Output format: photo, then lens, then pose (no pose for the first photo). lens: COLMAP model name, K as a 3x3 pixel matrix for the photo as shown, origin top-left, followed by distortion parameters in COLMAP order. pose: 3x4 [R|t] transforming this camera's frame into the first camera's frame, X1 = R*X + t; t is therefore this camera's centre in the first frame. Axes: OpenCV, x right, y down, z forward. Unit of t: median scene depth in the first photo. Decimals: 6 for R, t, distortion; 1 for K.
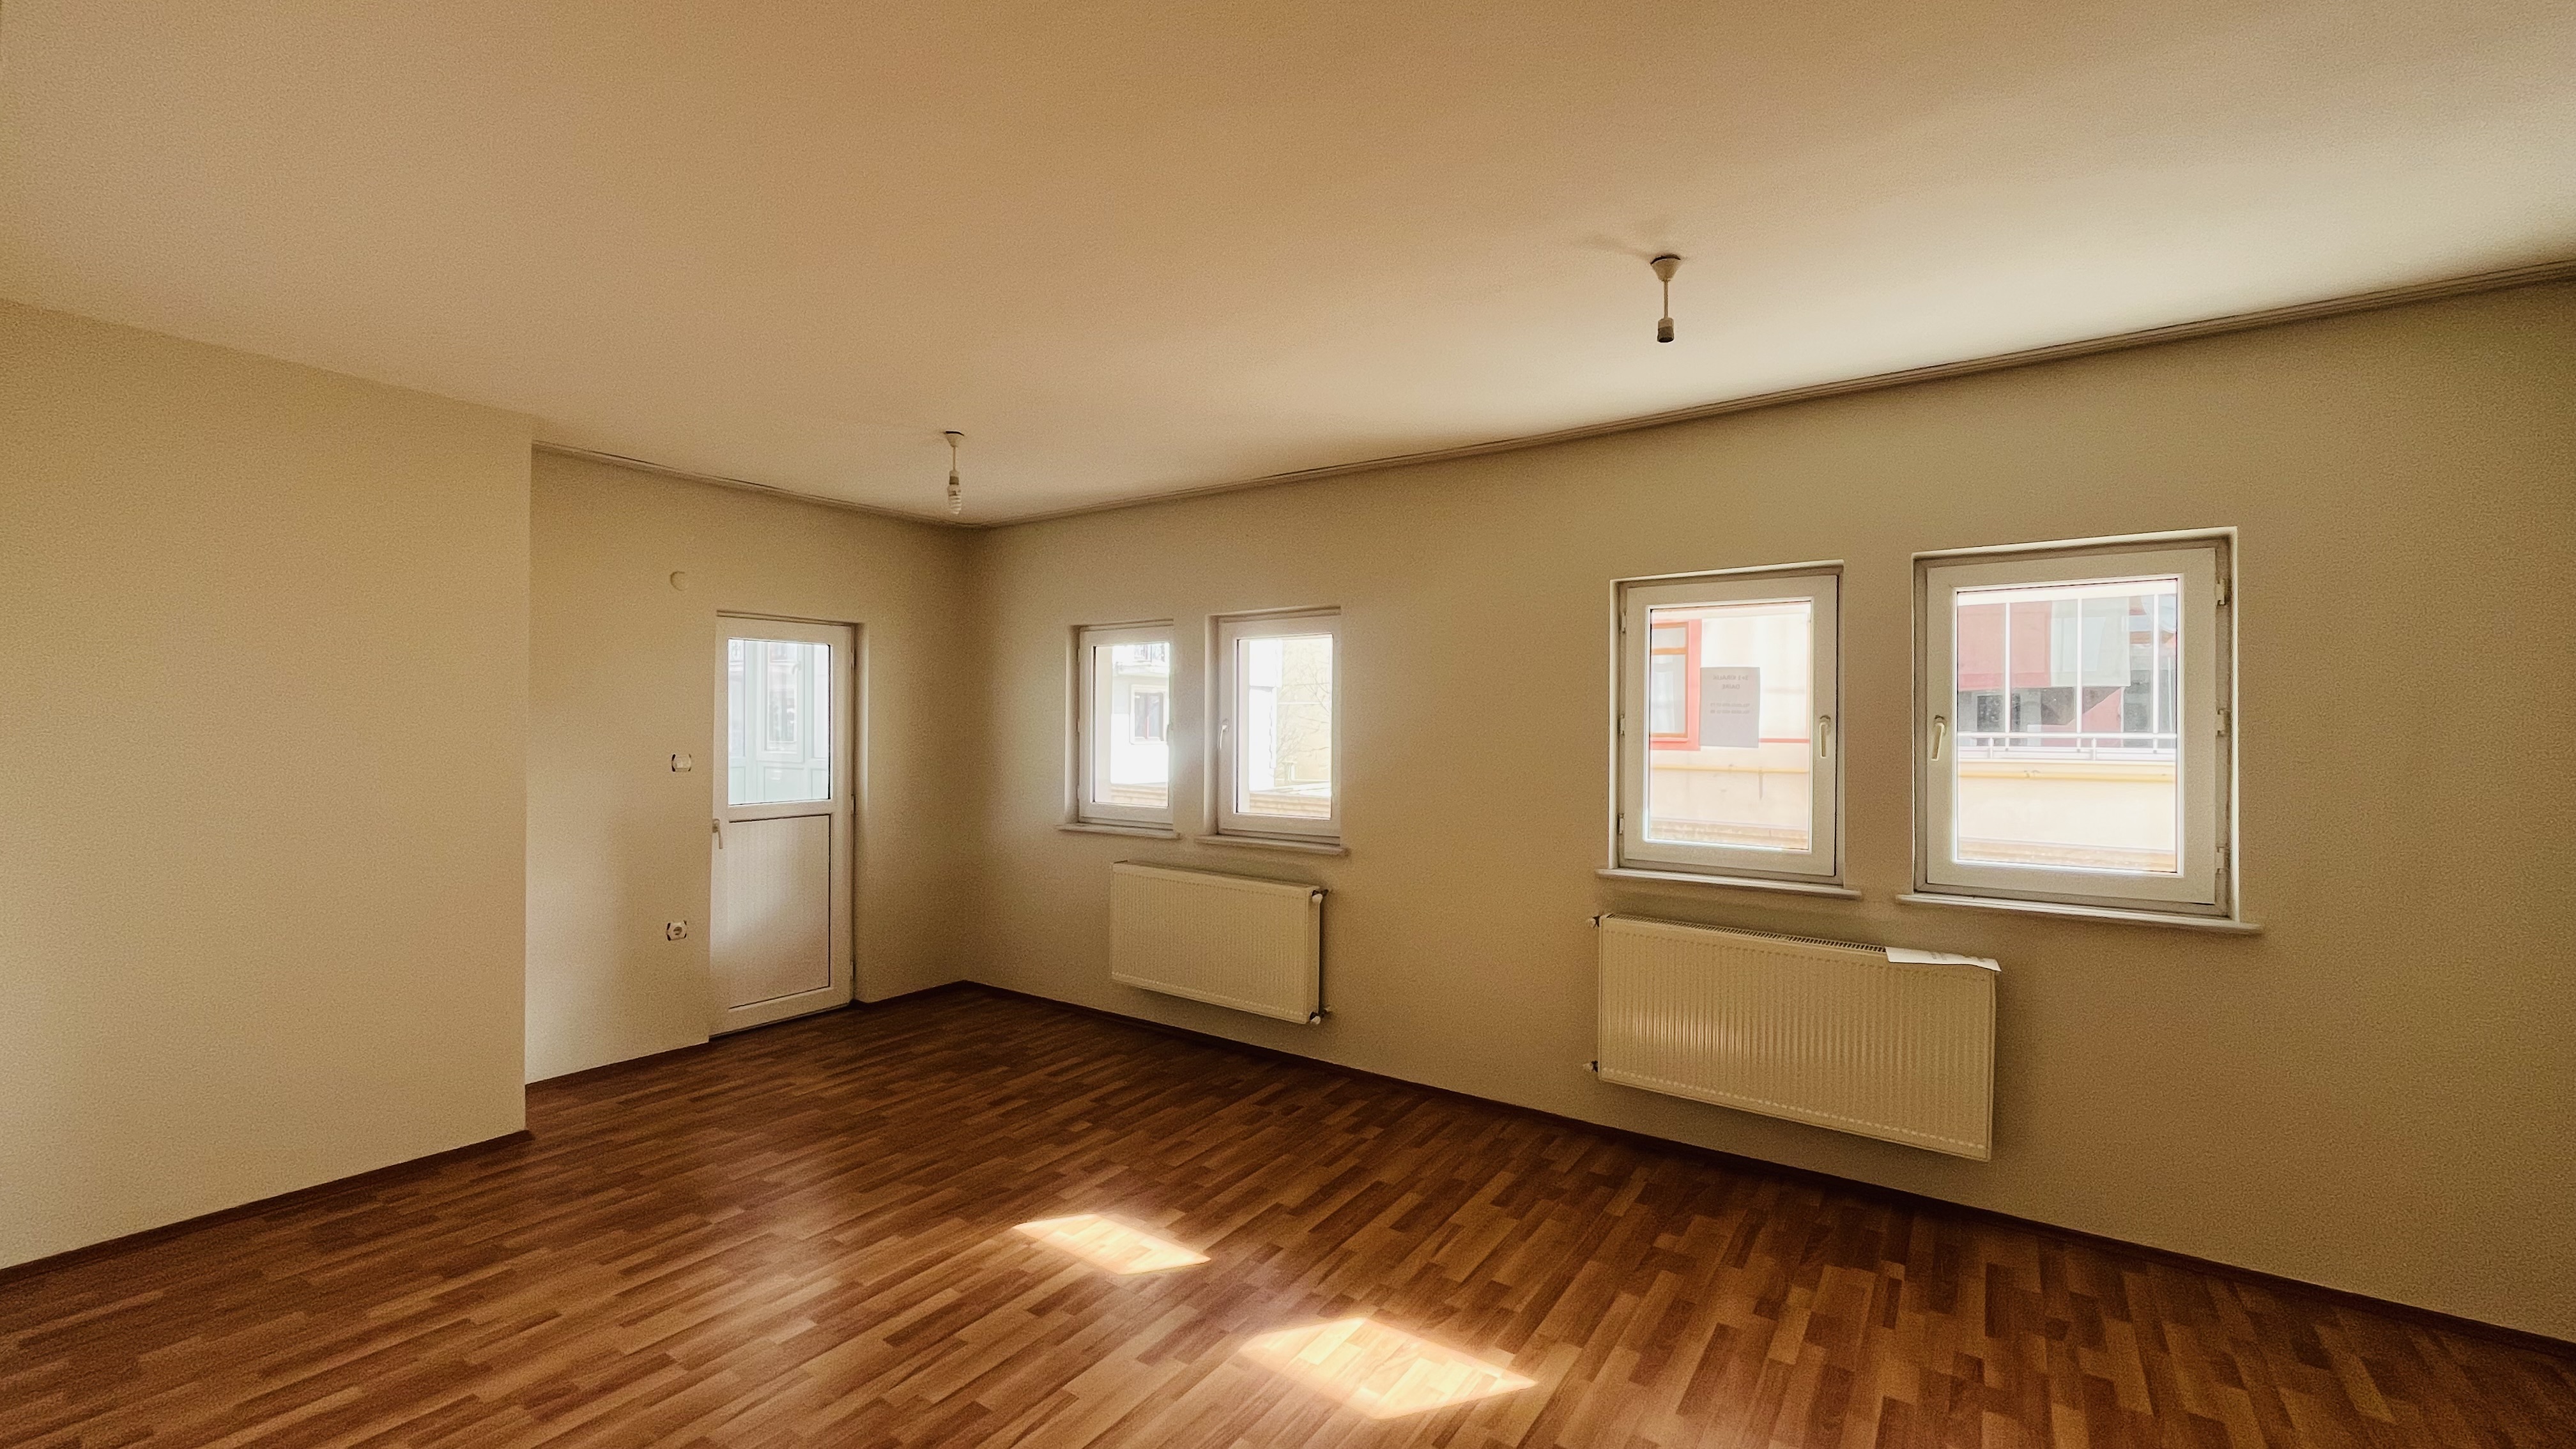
lens RADIAL K [[1028.6, 0, 1279.7], [0, 1028.6, 724.8], [0, 0, 1]] dist [-0.003910, -0.000877]
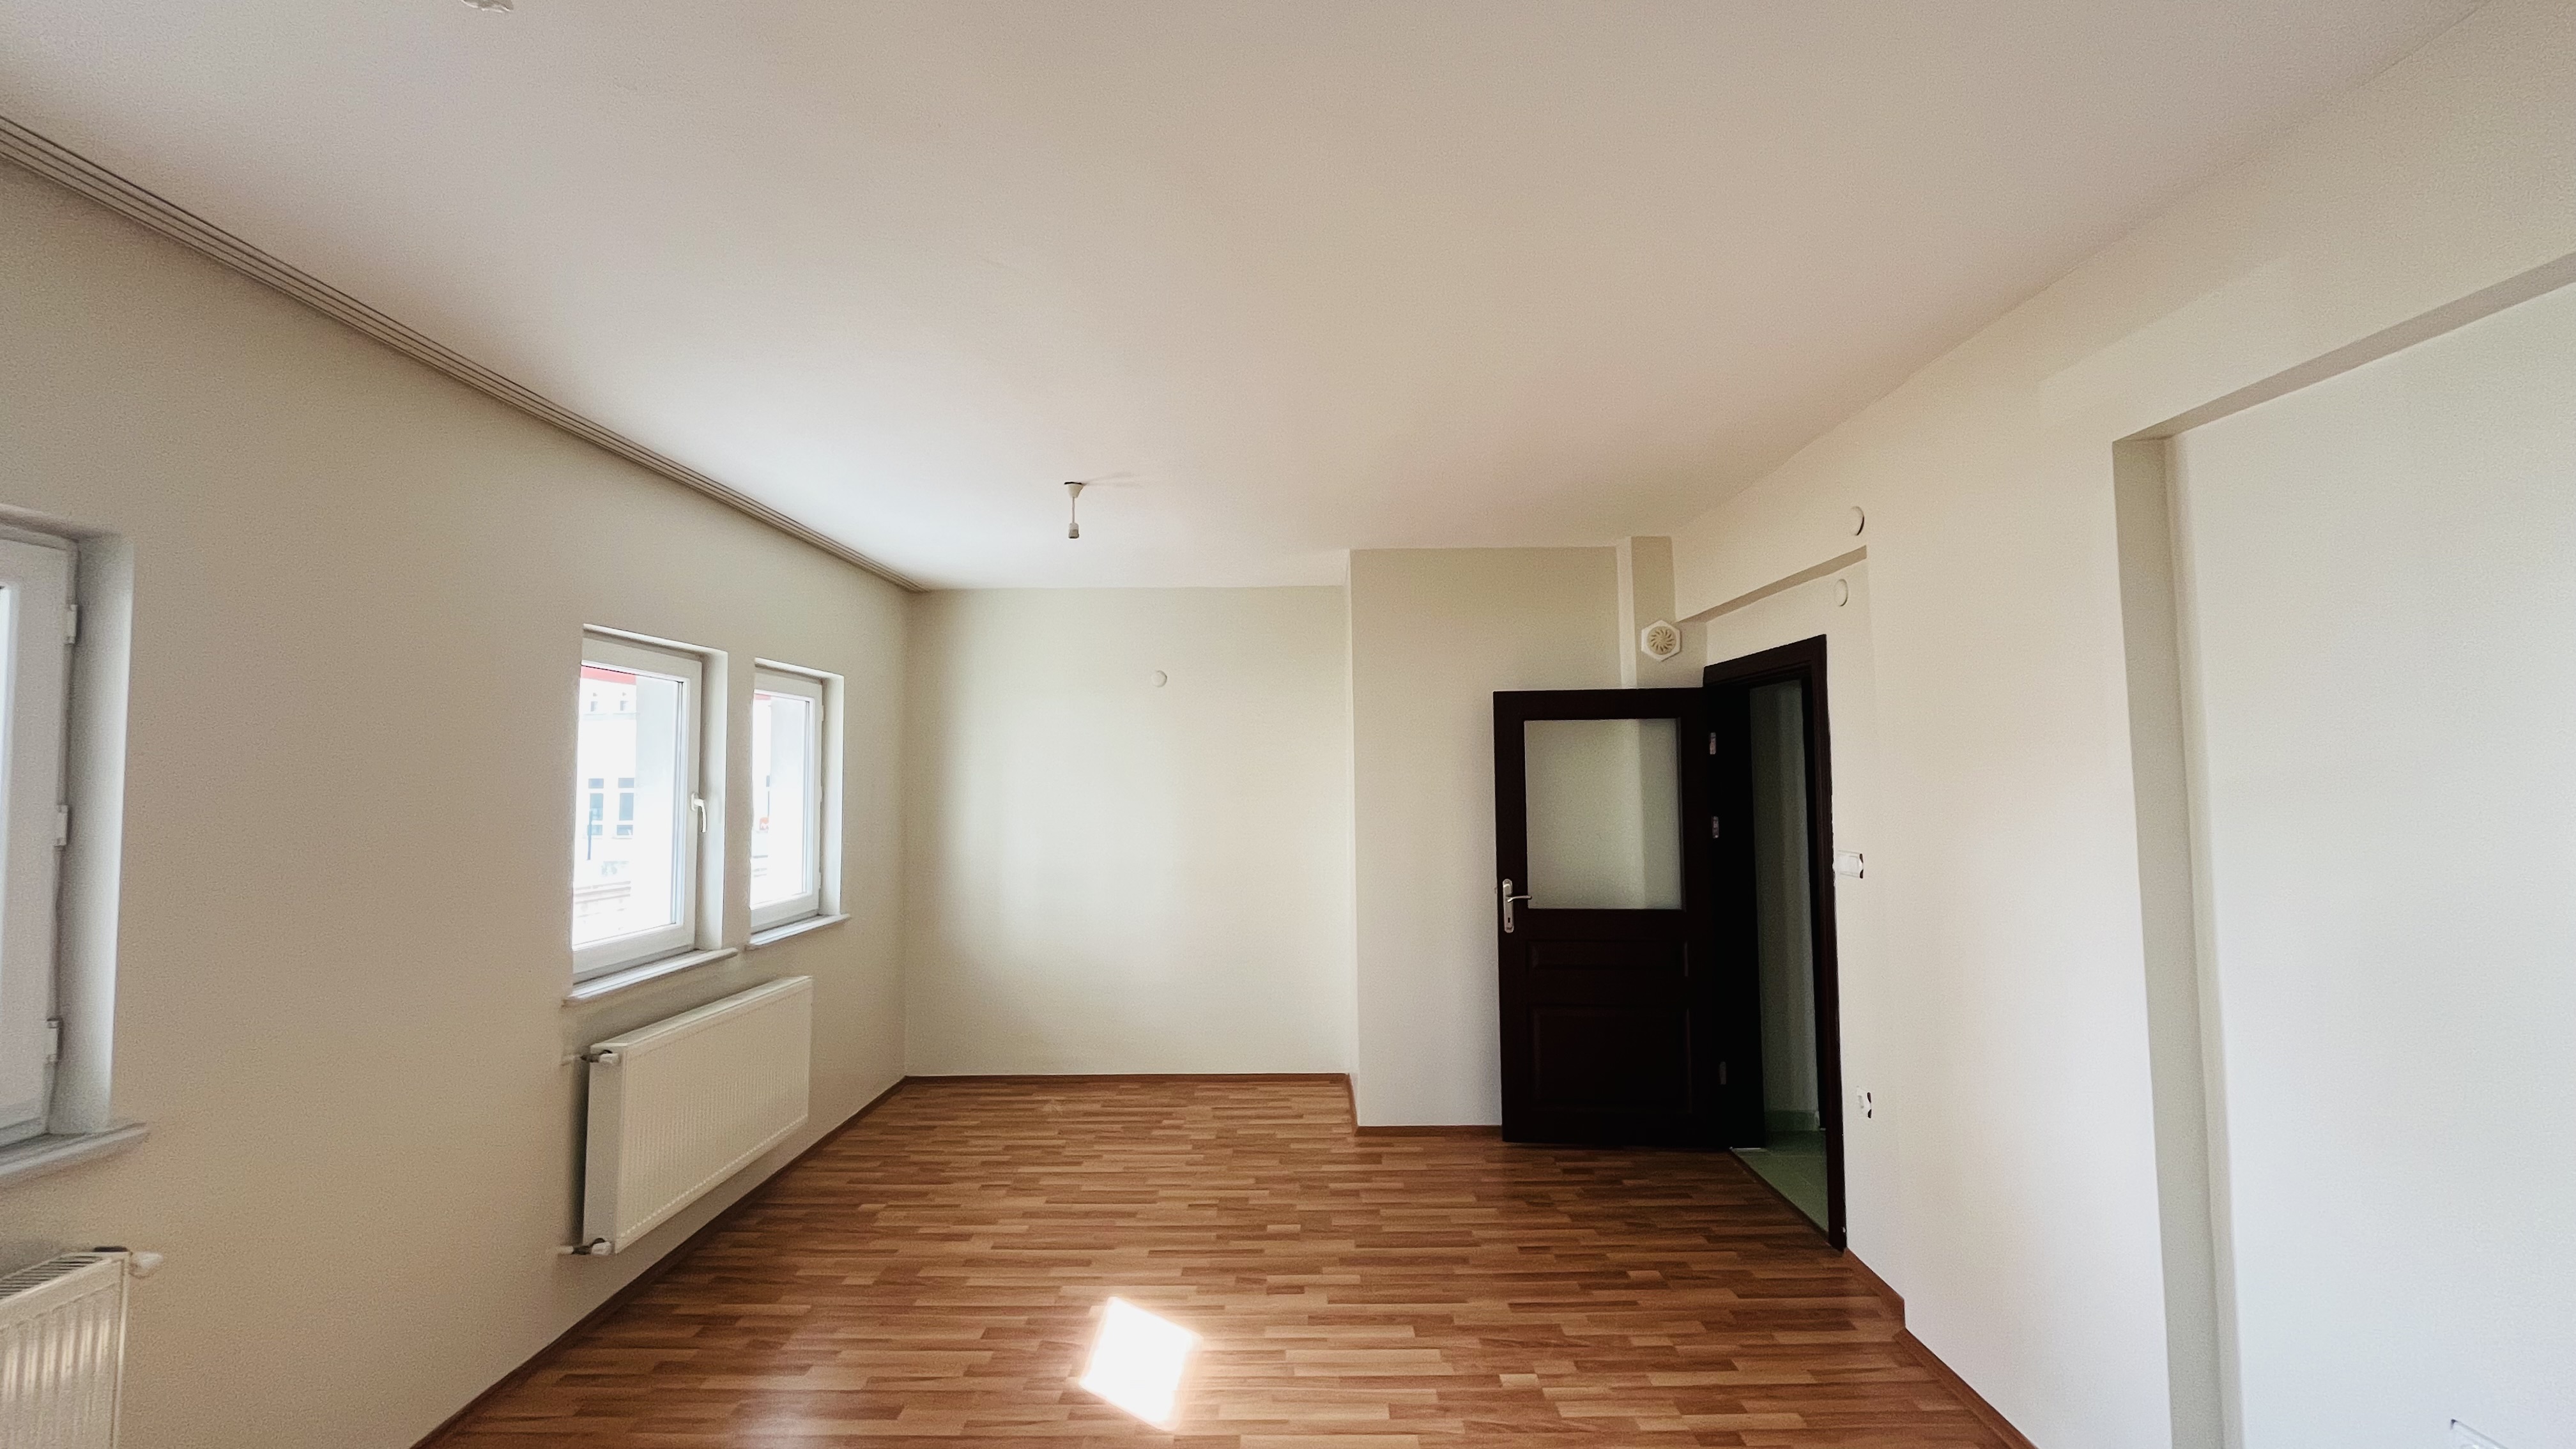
lens RADIAL K [[1028.6, 0, 1286.5], [0, 1028.6, 725.2], [0, 0, 1]] dist [-0.003910, -0.000877]
pose [[-0.564553, 0.046200, 0.824102, -0.688608], [0.008259, 0.998698, -0.050330, -0.019949], [-0.825355, -0.021607, -0.564200, 1.083493]]
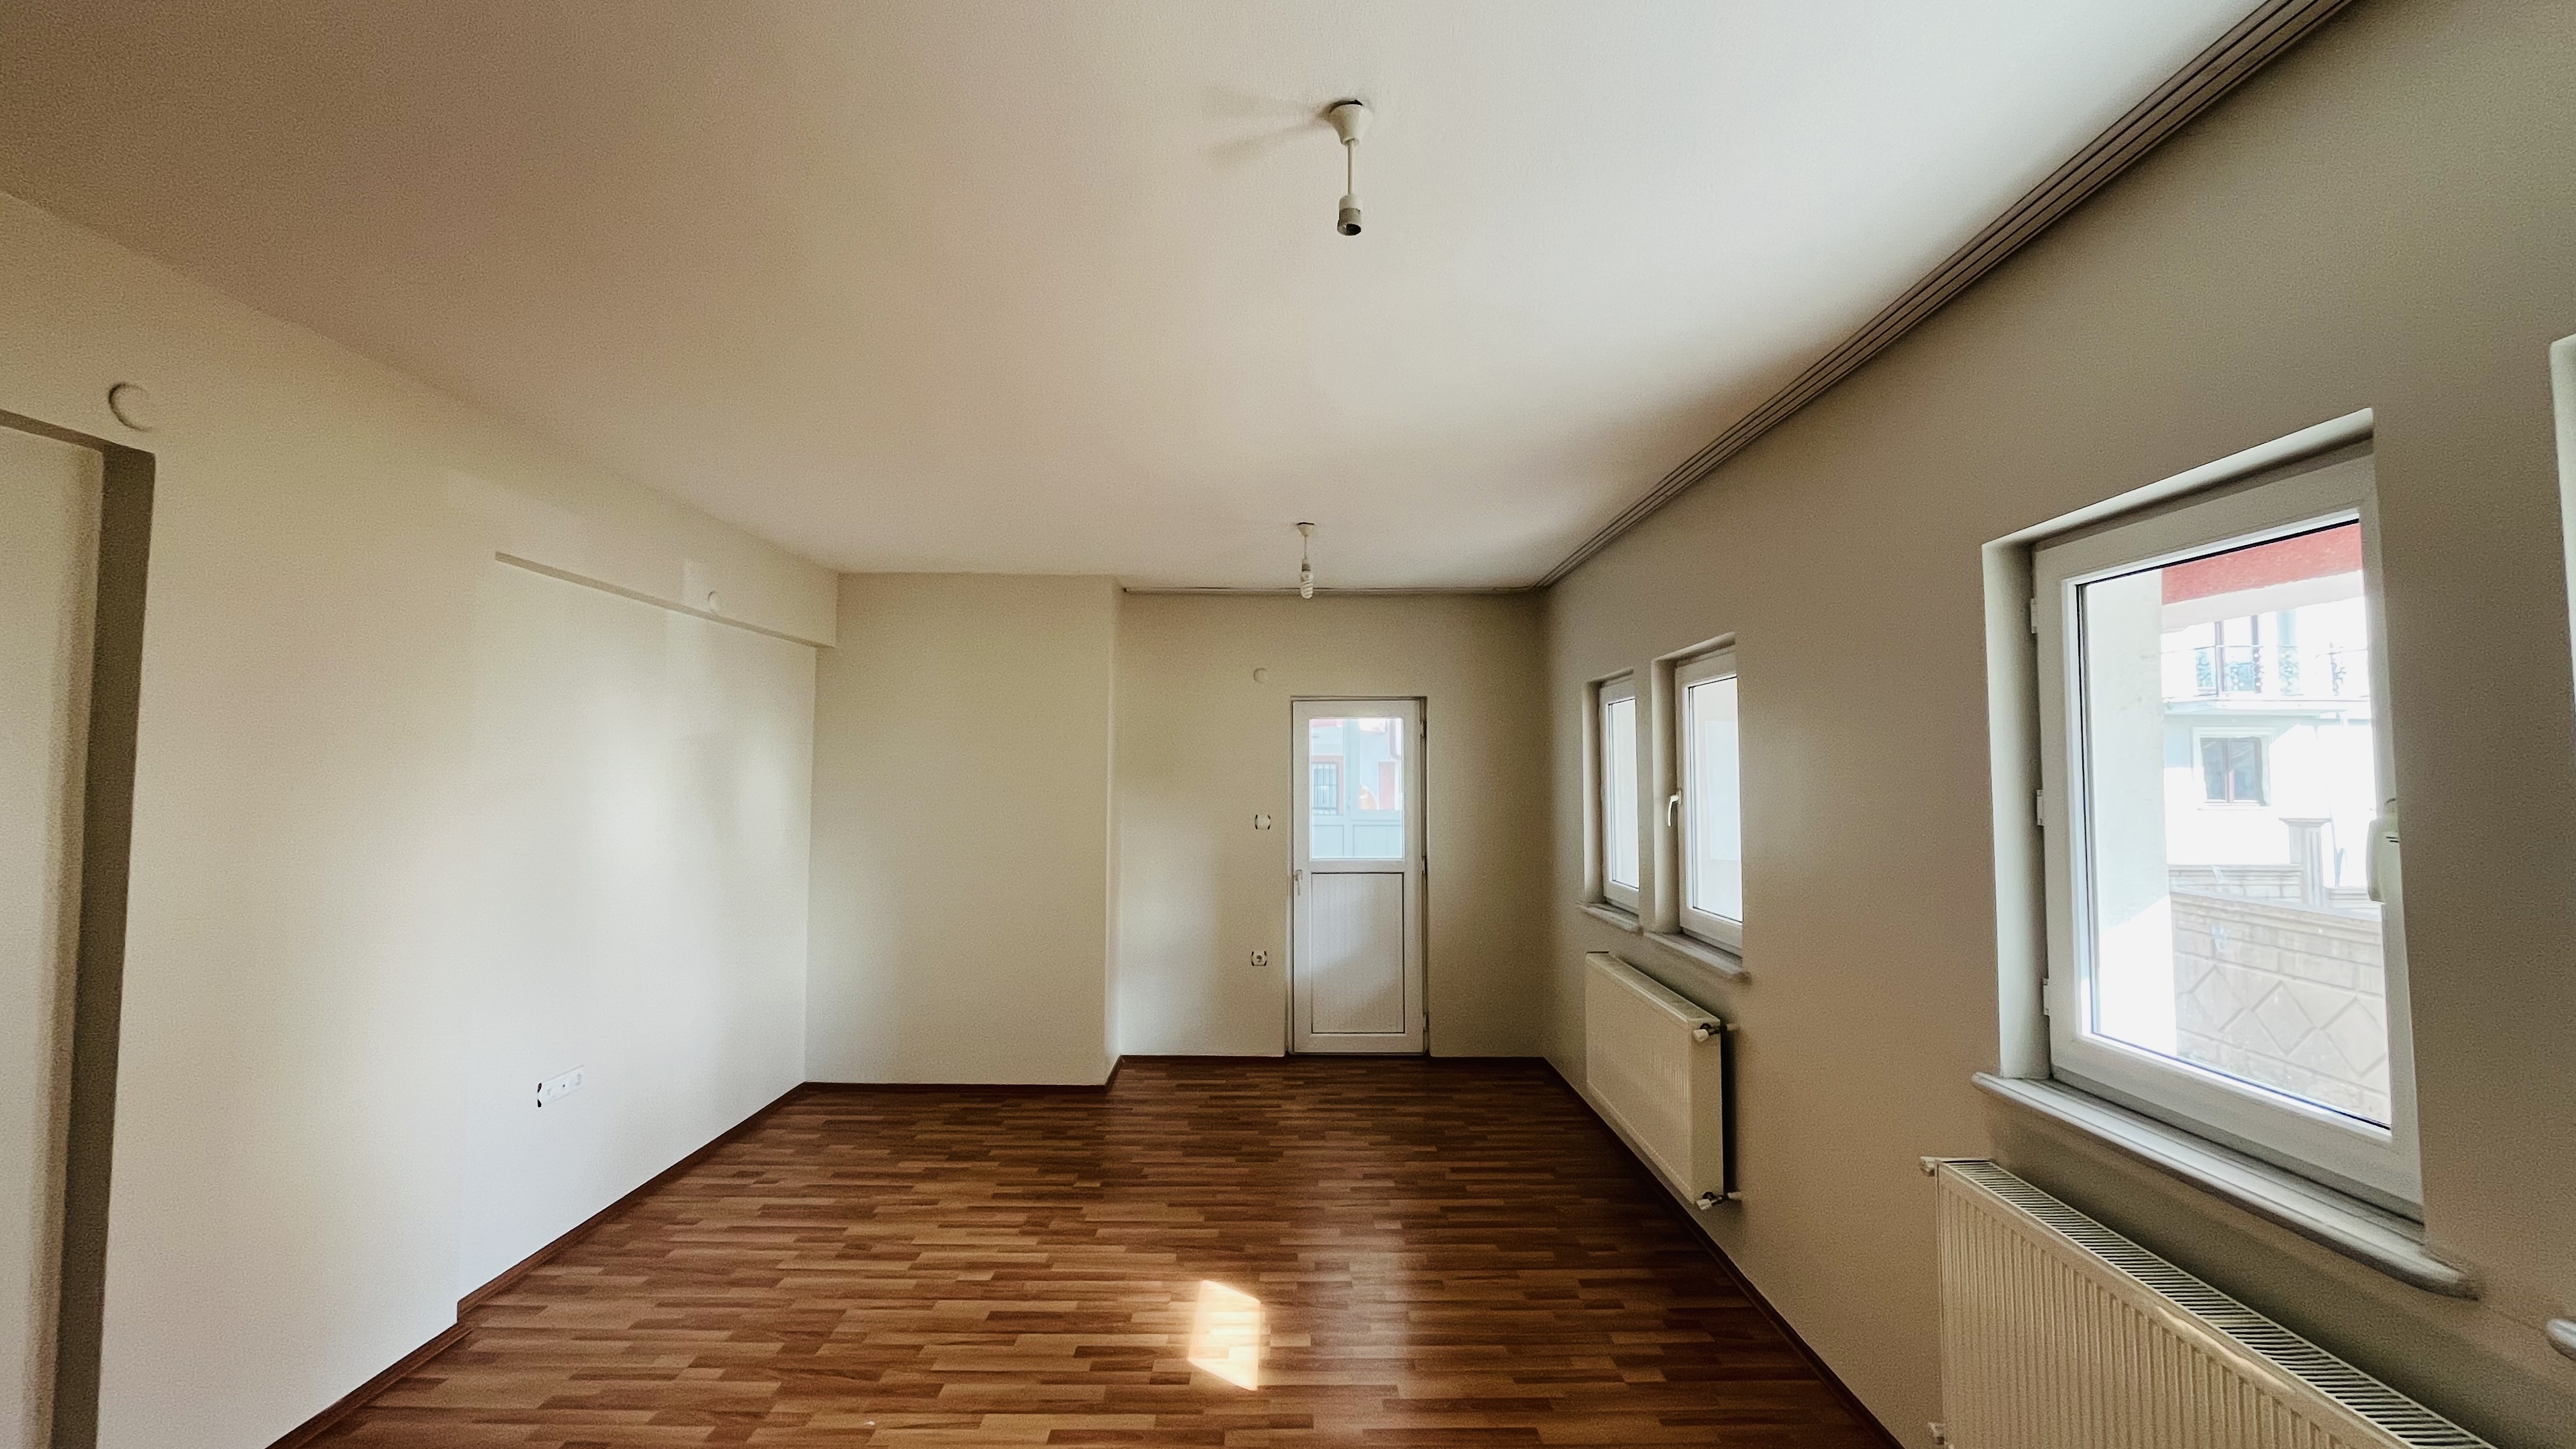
lens RADIAL K [[1028.6, 0, 1279.1], [0, 1028.6, 724.6], [0, 0, 1]] dist [-0.003910, -0.000877]
pose [[0.574719, -0.045665, -0.817076, 0.599446], [0.001007, 0.998481, -0.055096, -0.015768], [0.818350, 0.030842, 0.573891, 0.410177]]
